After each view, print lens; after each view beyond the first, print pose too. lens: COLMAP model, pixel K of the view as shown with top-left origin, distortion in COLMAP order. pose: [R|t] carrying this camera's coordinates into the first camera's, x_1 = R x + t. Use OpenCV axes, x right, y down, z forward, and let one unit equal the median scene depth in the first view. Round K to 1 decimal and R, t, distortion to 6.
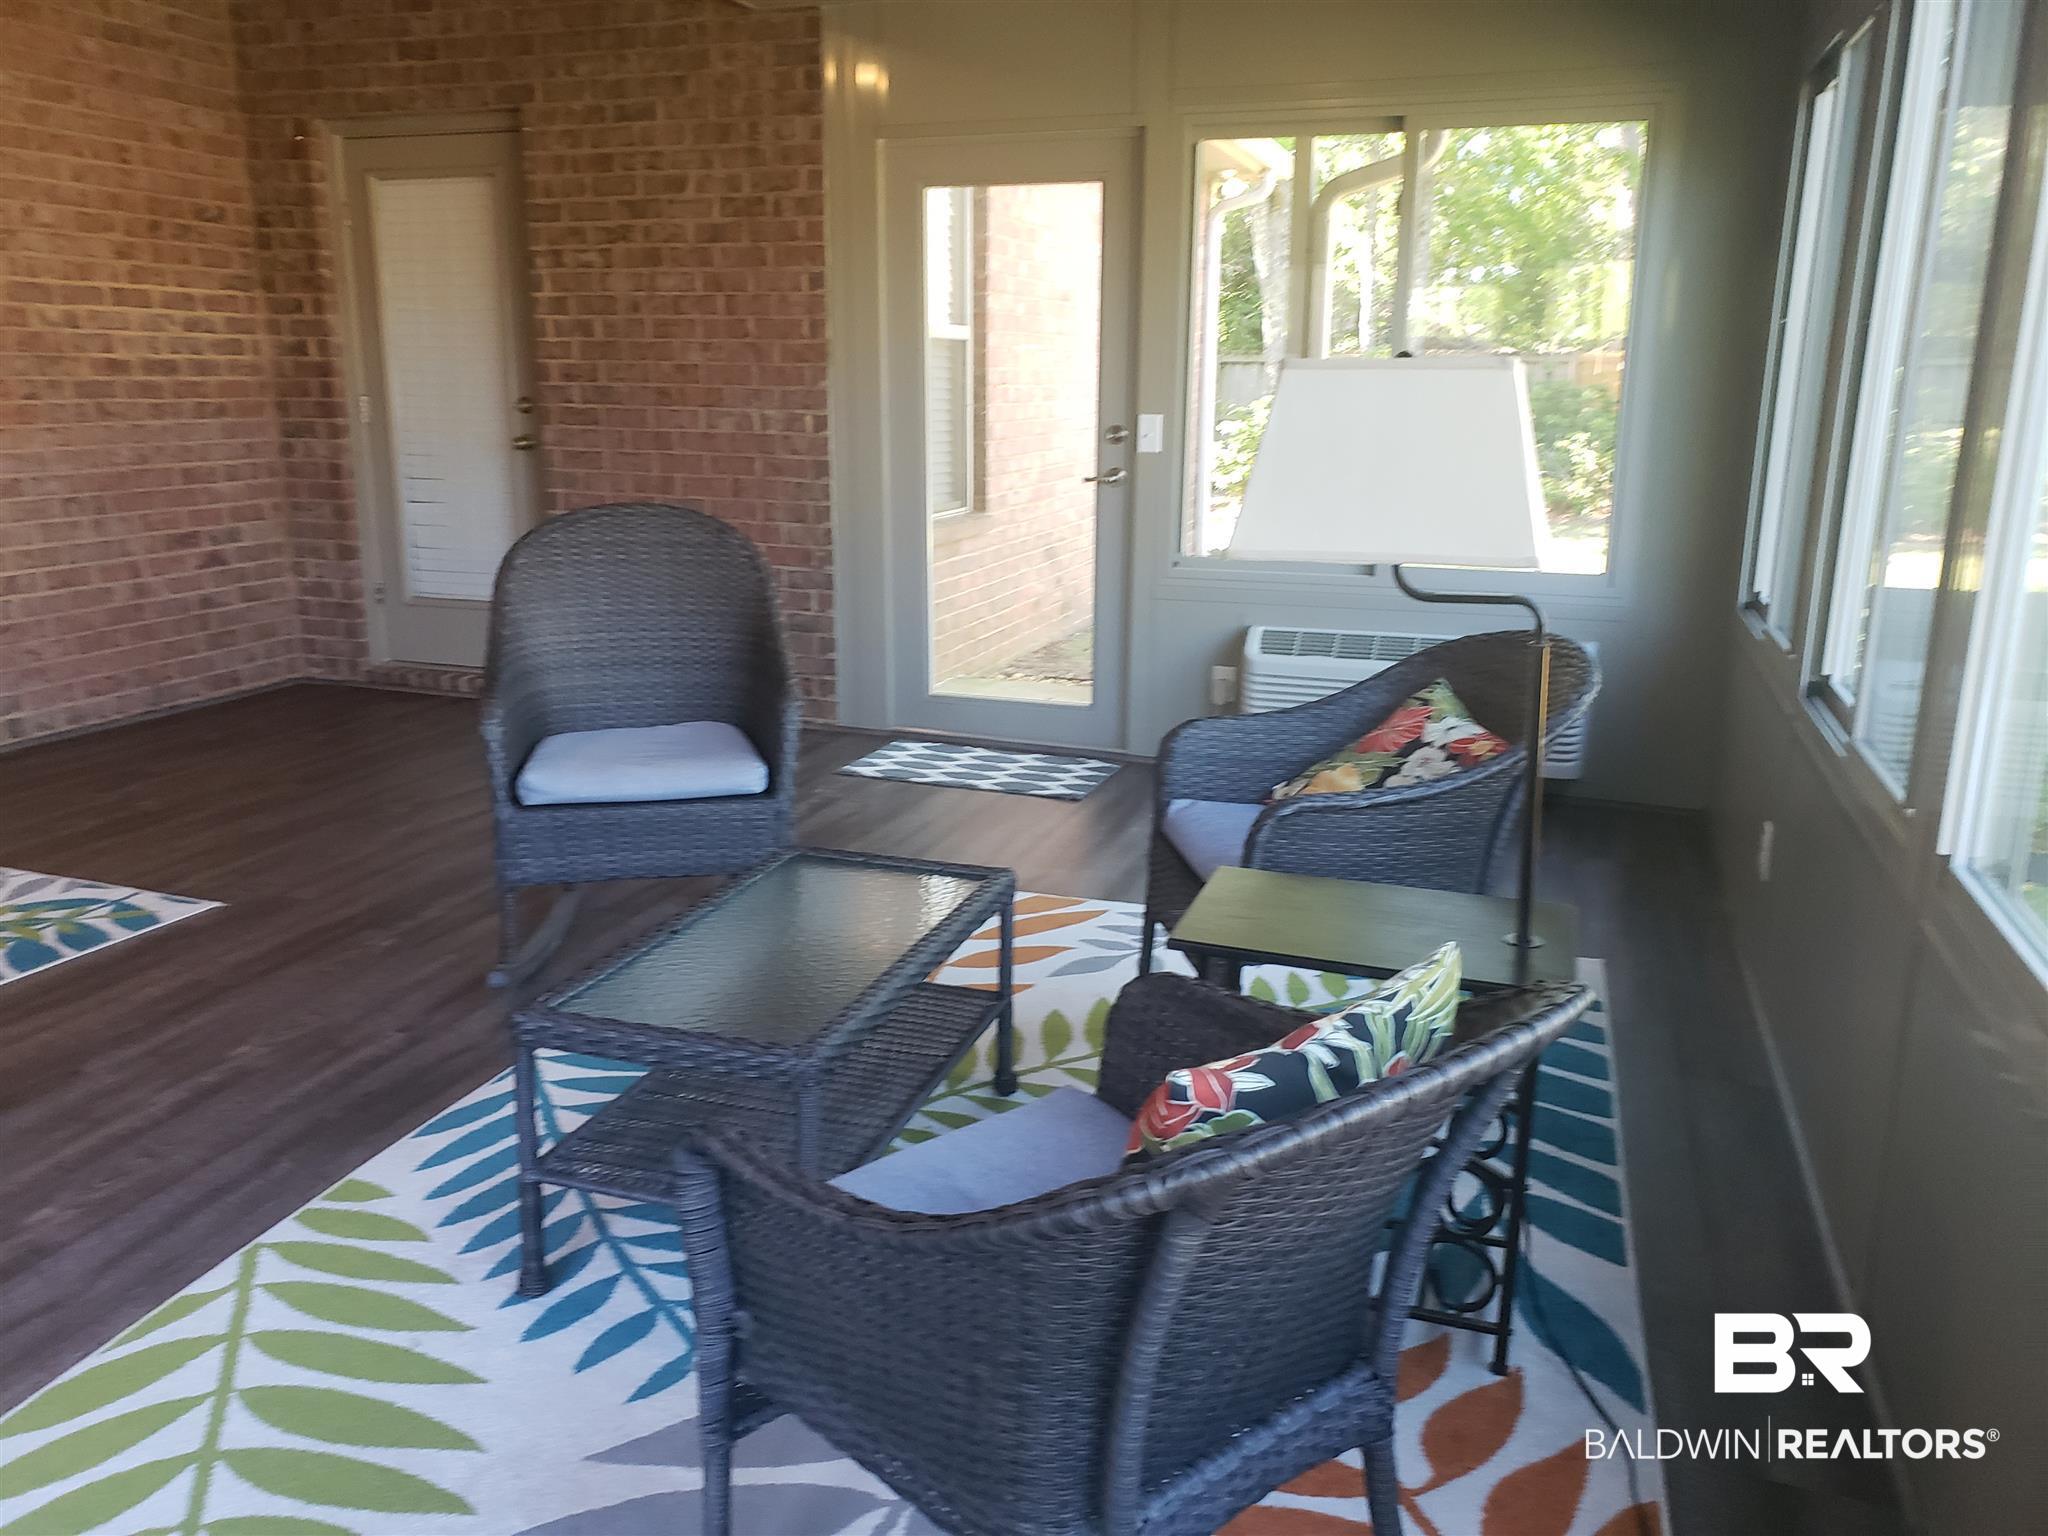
lens RADIAL K [[1606.8, 0, 1010.7], [0, 1606.8, 776.3], [0, 0, 1]] dist [0.023109, 0.006862]
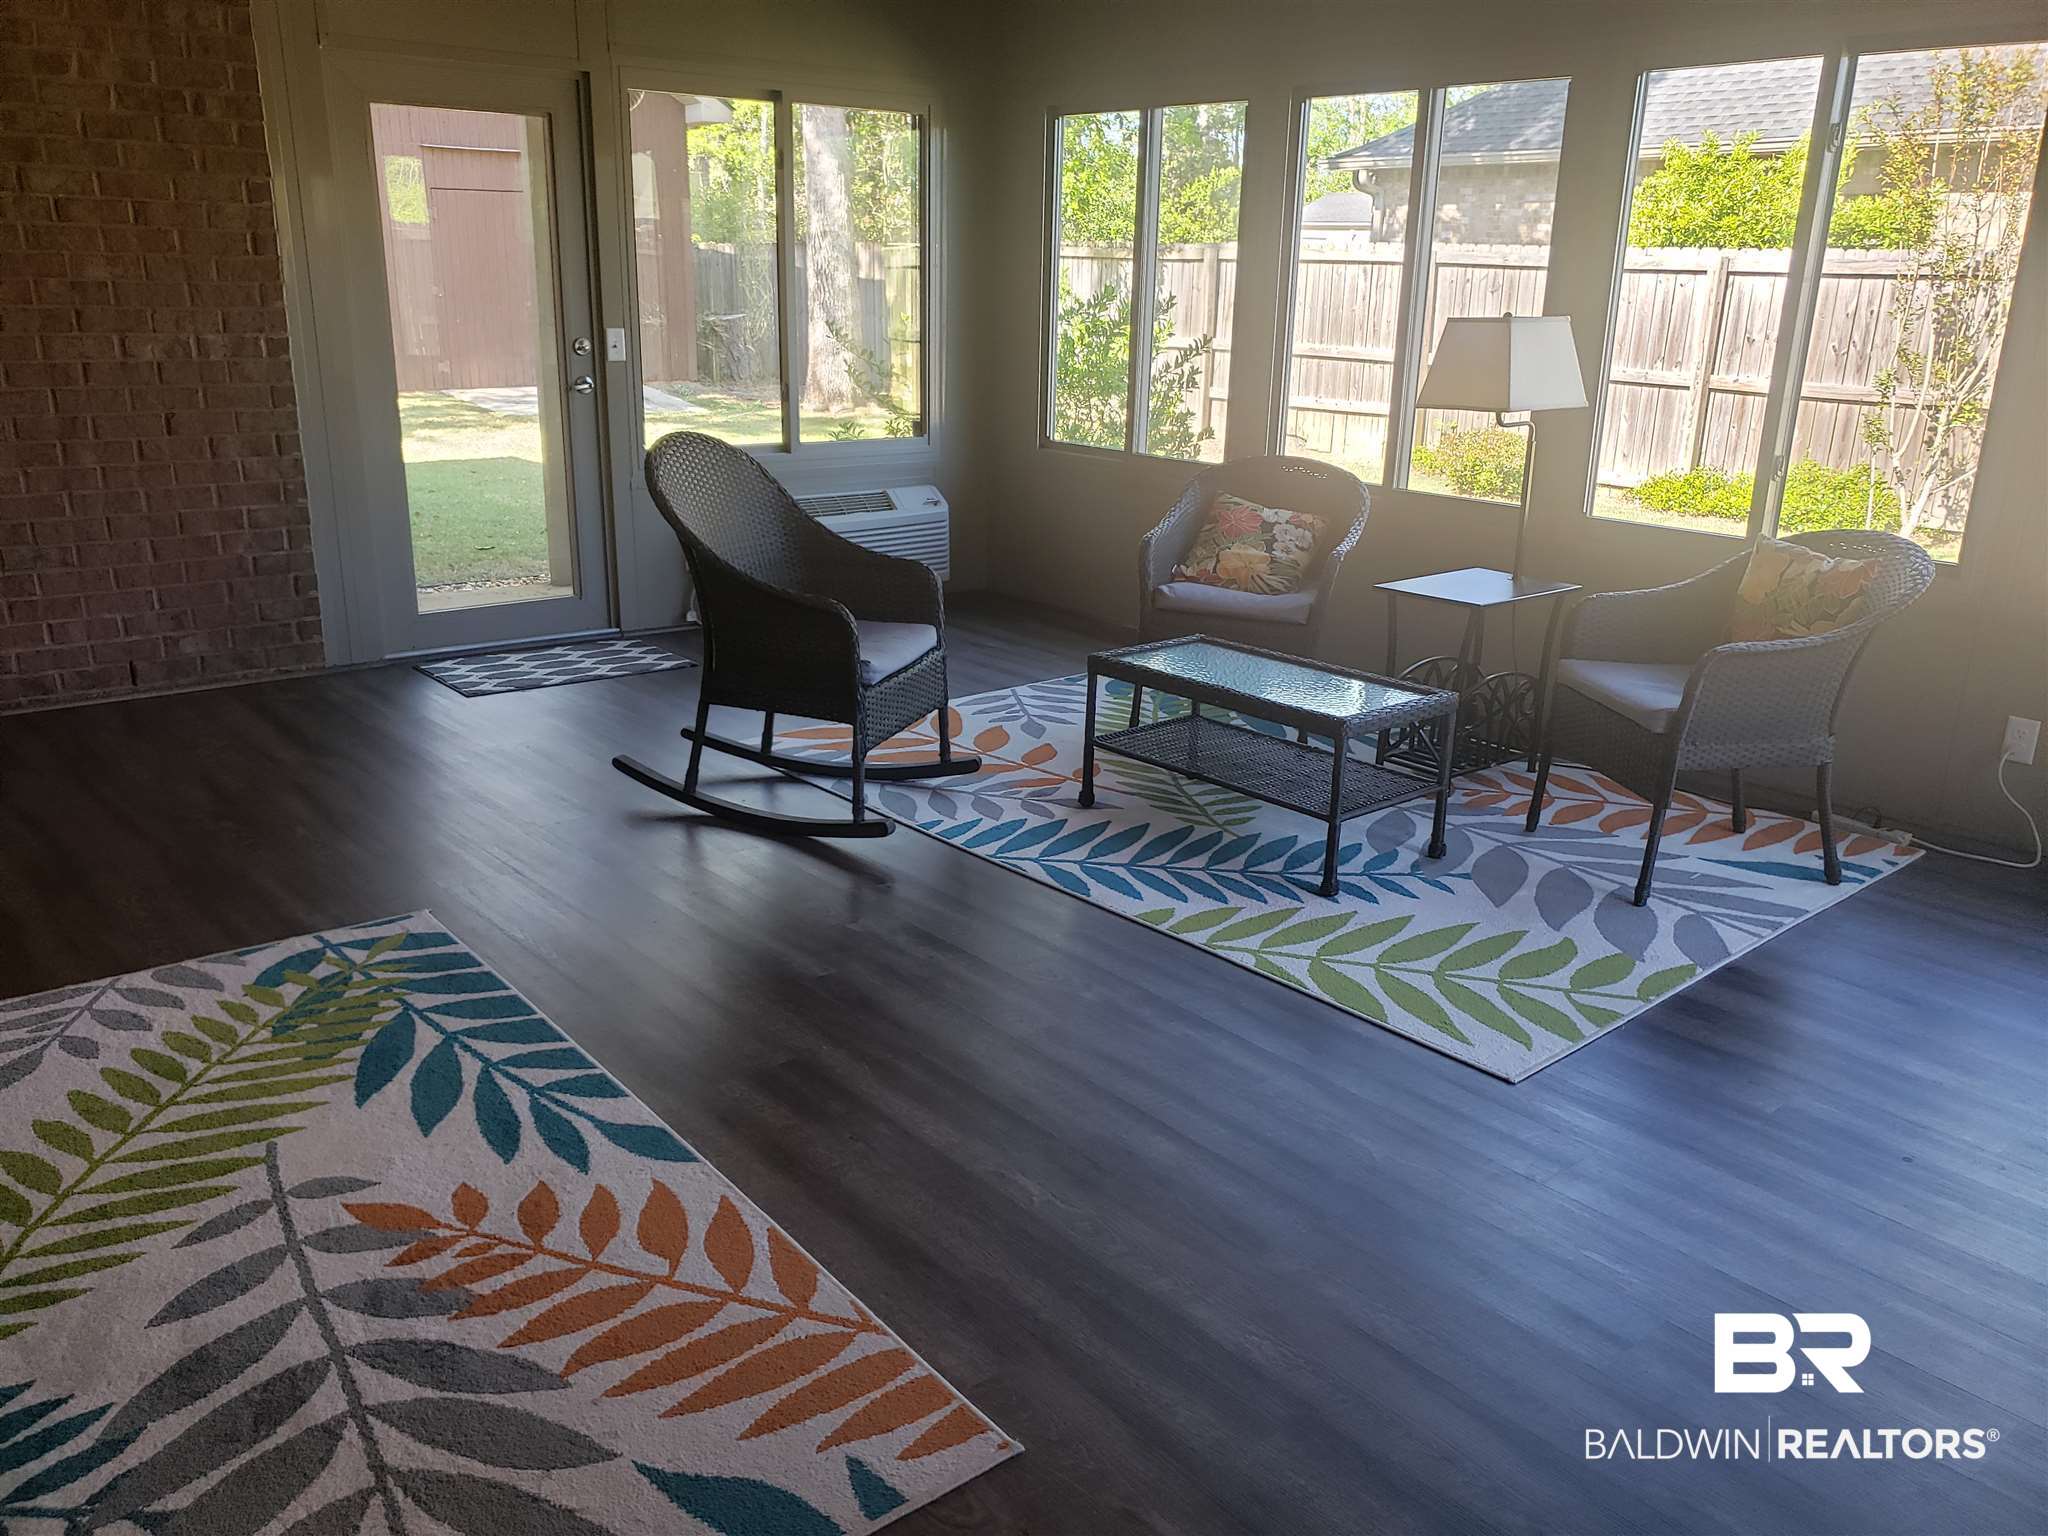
lens RADIAL K [[1606.8, 0, 1021.2], [0, 1606.8, 771.6], [0, 0, 1]] dist [0.023109, 0.006862]
pose [[0.503079, -0.257447, 0.825004, -0.783089], [0.194505, 0.963838, 0.182164, -0.073436], [-0.842068, 0.068824, 0.534962, 0.161391]]
